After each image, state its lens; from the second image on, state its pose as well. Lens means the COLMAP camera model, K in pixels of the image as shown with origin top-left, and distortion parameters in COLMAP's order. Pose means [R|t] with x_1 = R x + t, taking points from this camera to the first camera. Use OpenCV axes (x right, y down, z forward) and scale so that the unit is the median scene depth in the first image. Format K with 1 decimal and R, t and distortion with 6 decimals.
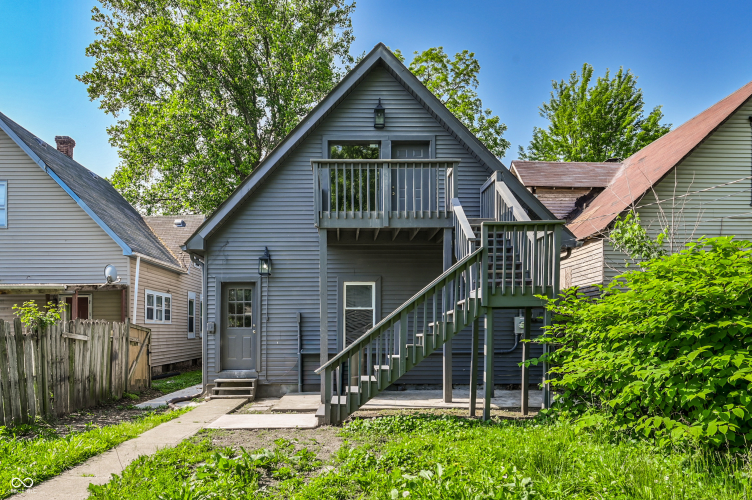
lens RADIAL K [[497.4, 0, 375.0], [0, 497.4, 330.3], [0, 0, 1]] dist [-0.003892, -0.000064]
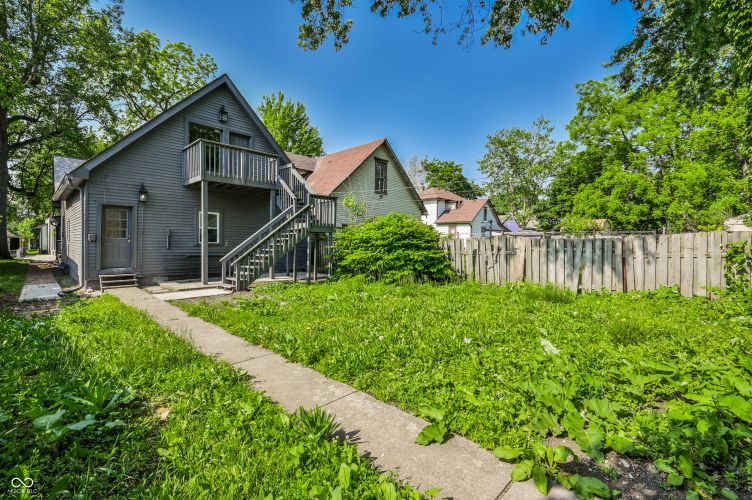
lens RADIAL K [[349.0, 0, 373.3], [0, 349.0, 243.5], [0, 0, 1]] dist [-0.003087, -0.000136]
pose [[0.691850, 0.009173, 0.721983, -0.487834], [-0.012960, 0.999916, -0.000285, 0.000730], [-0.721925, -0.009160, 0.691910, -0.197850]]
